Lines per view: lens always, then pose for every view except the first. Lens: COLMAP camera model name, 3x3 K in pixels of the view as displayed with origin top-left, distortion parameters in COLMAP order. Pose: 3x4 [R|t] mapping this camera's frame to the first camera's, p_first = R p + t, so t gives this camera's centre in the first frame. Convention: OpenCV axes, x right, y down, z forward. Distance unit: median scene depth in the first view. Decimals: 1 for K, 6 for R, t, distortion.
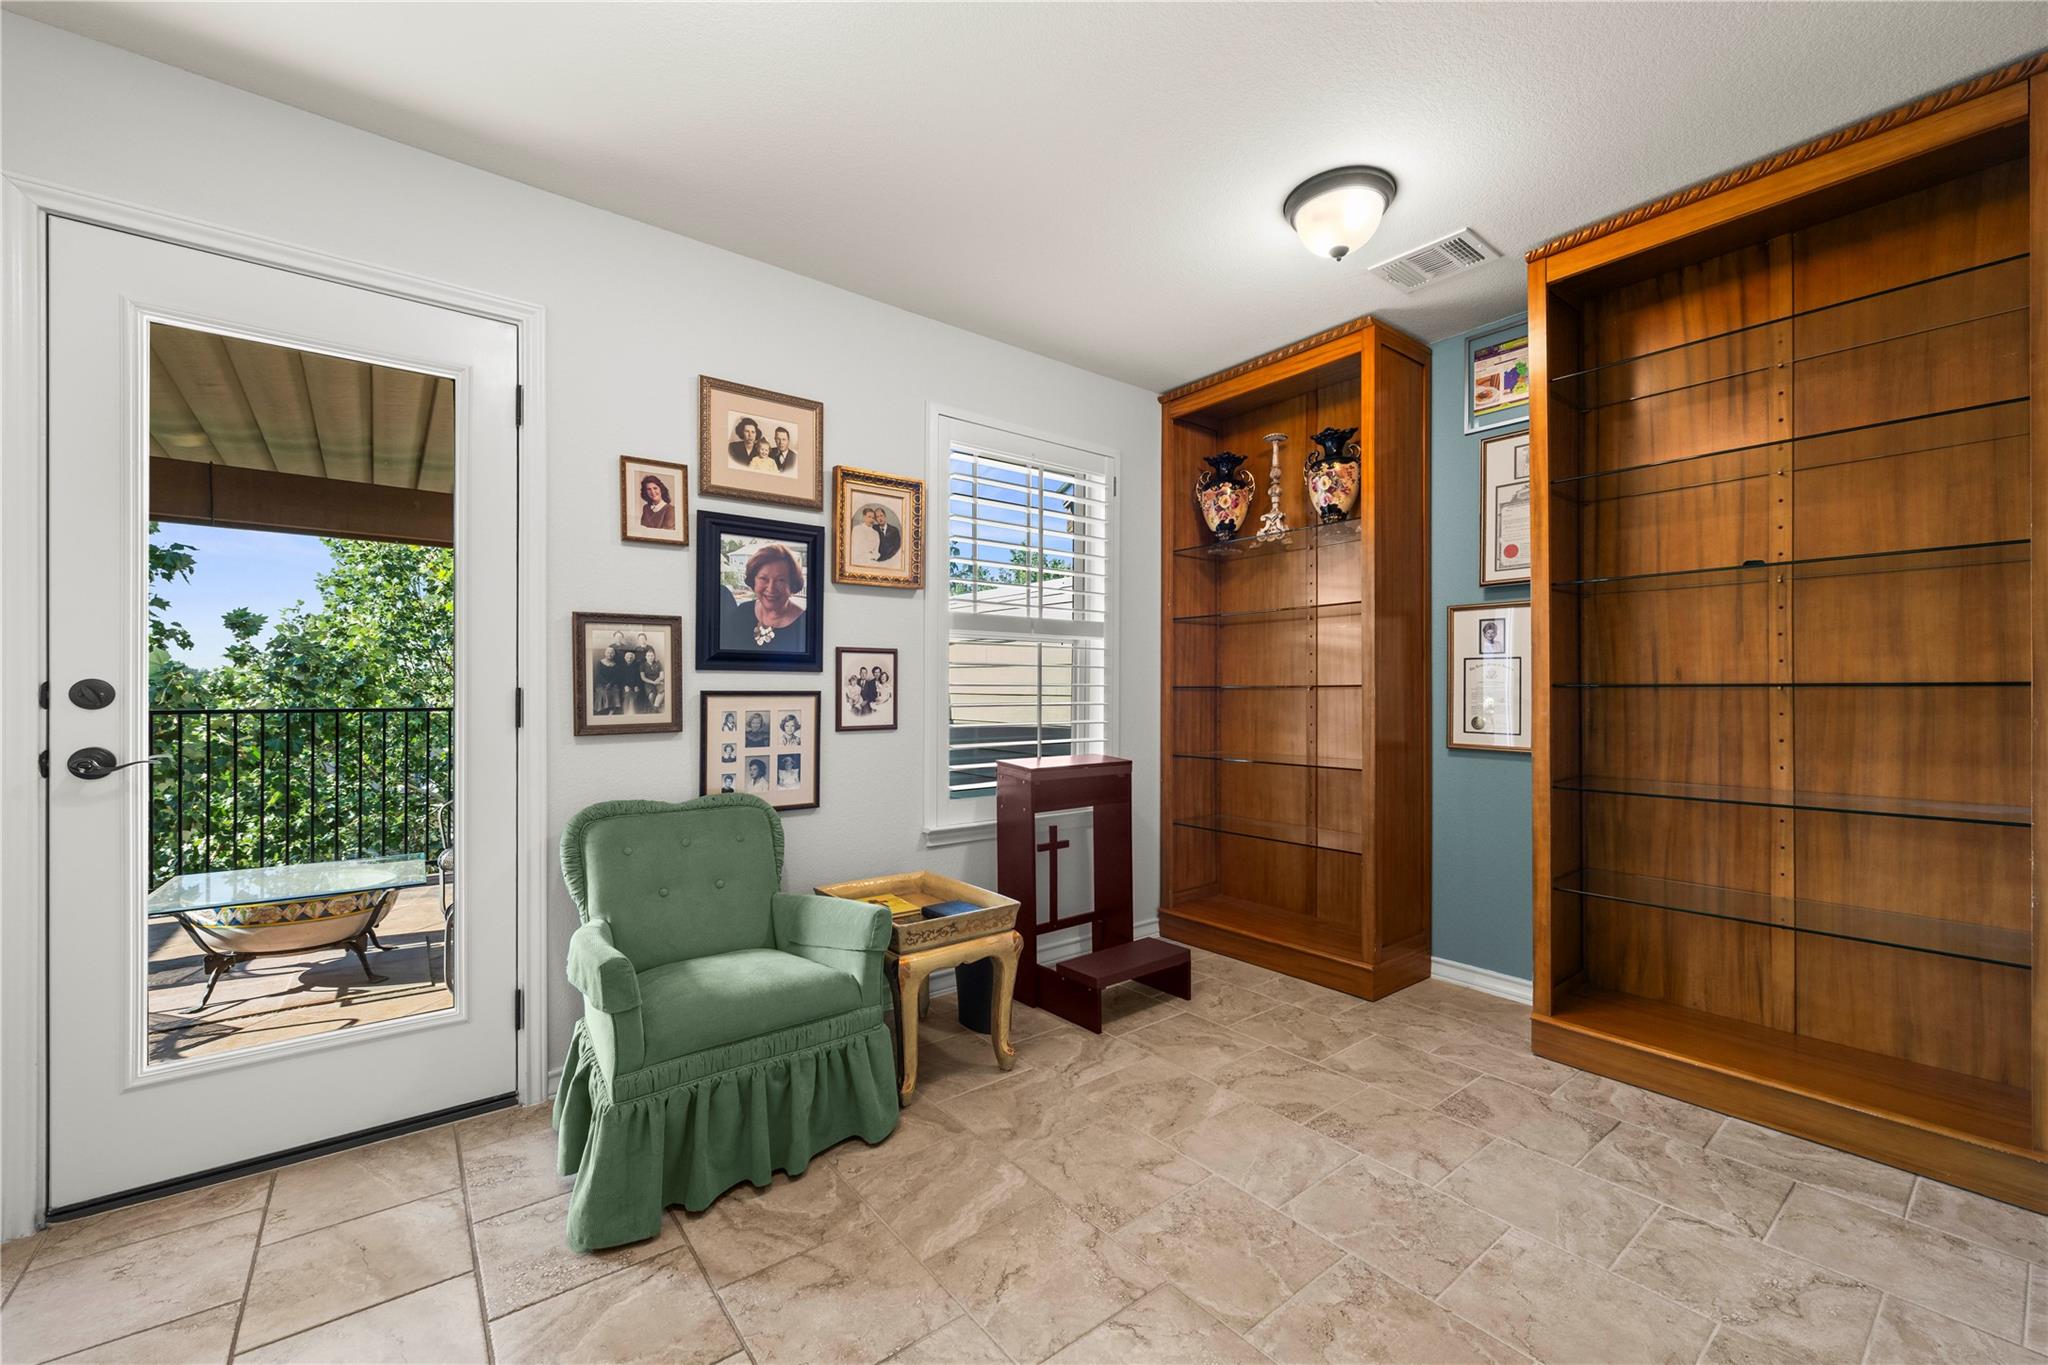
lens RADIAL K [[809.4, 0, 1031.2], [0, 809.4, 683.9], [0, 0, 1]] dist [0.000649, -0.000904]
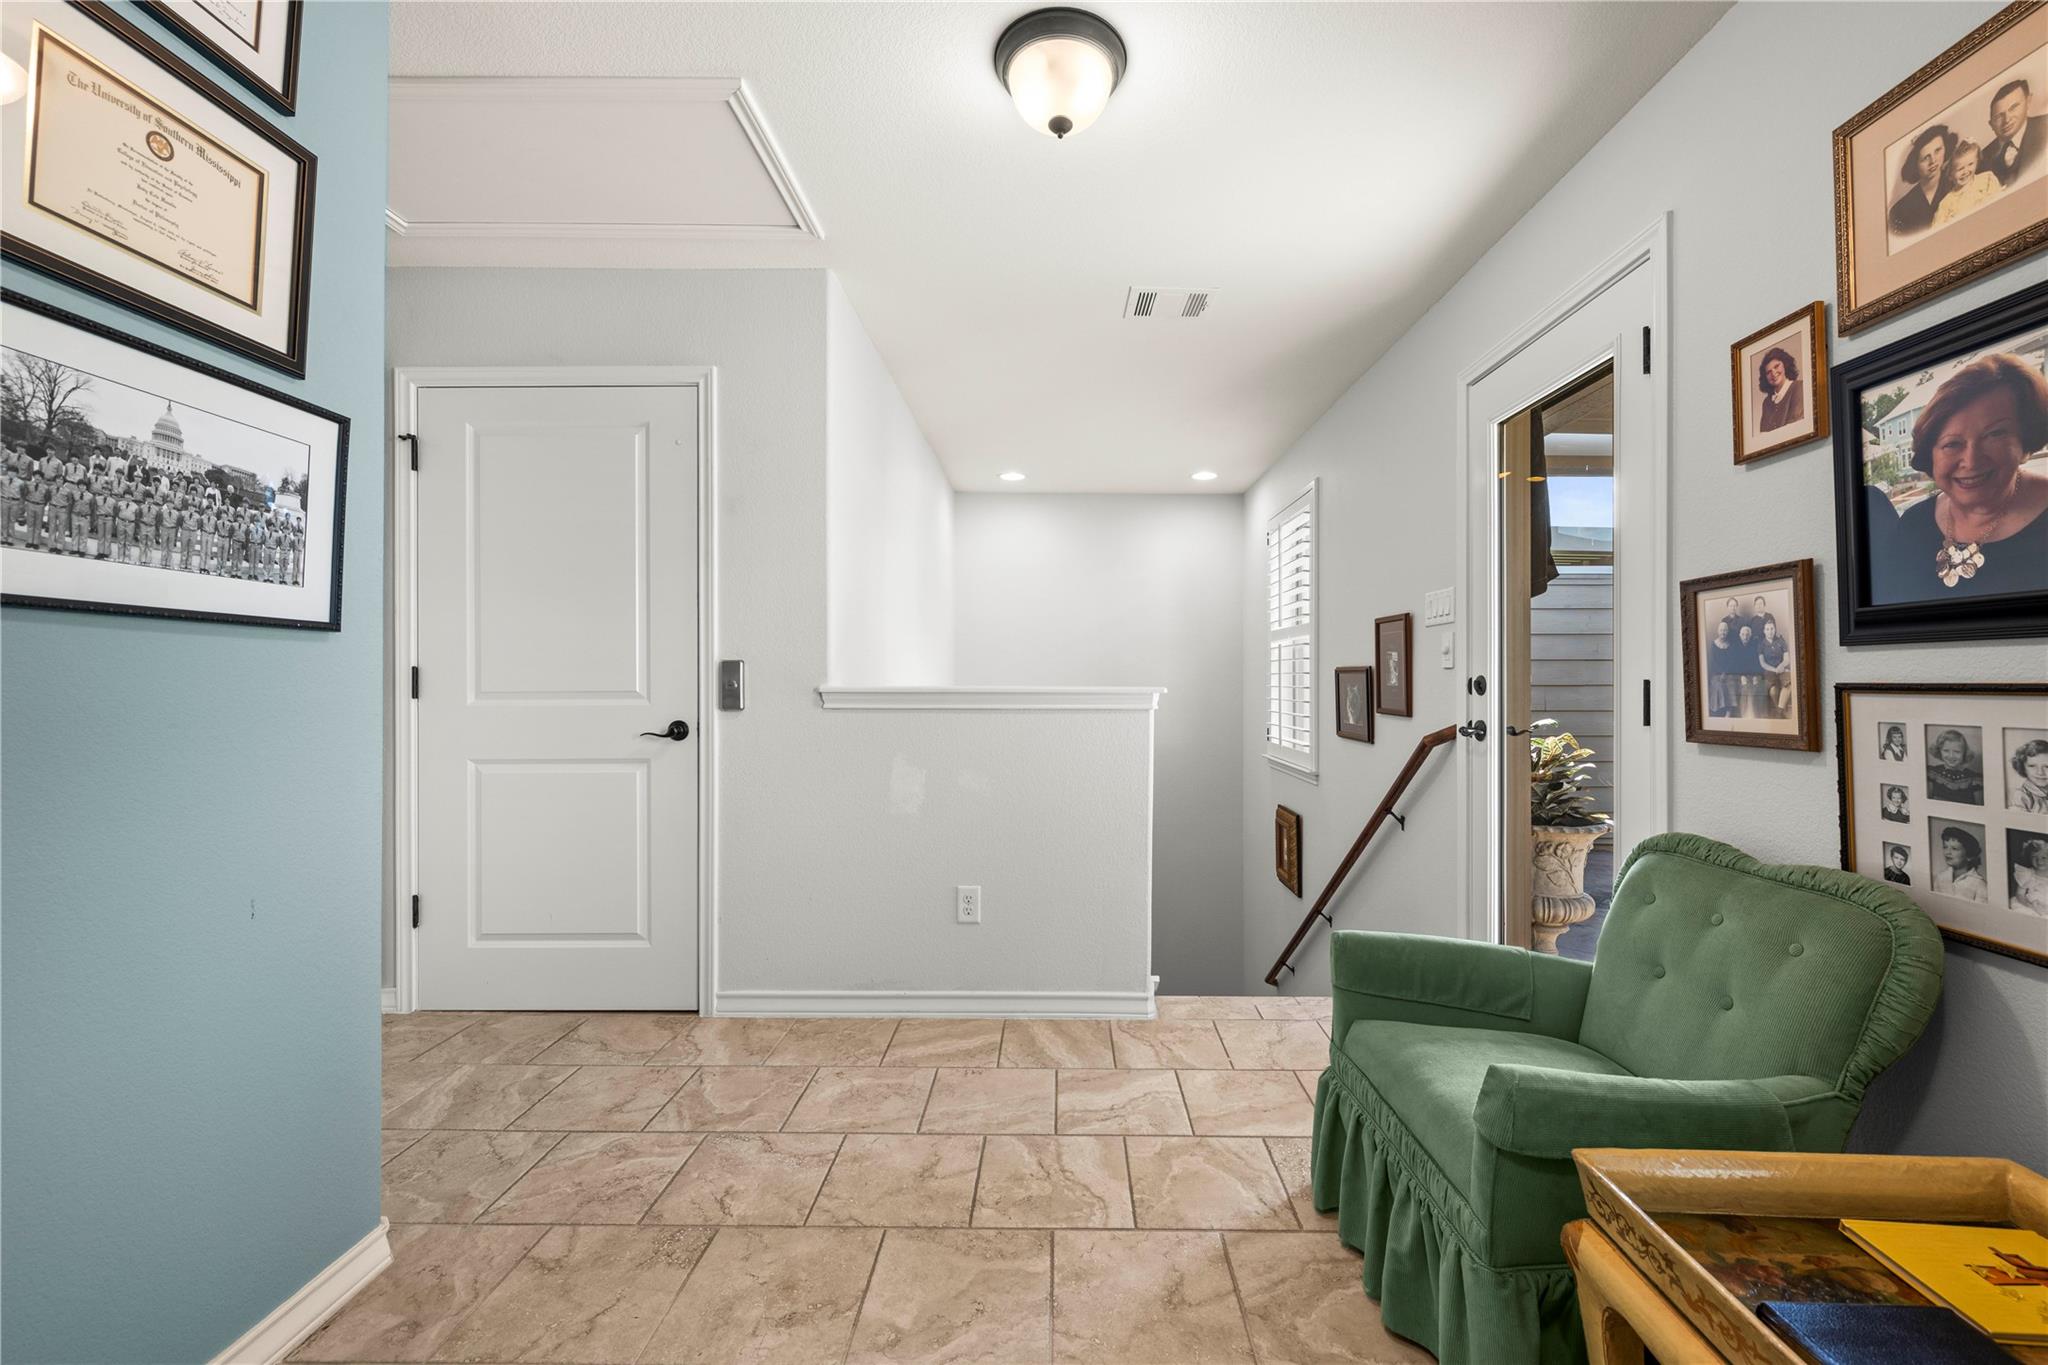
lens RADIAL K [[809.4, 0, 1061.6], [0, 809.4, 668.1], [0, 0, 1]] dist [0.000649, -0.000904]
pose [[-0.616282, -0.016672, -0.787349, 0.369149], [0.003220, 0.999714, -0.023689, 0.009540], [0.787519, -0.017134, -0.616052, 0.911131]]
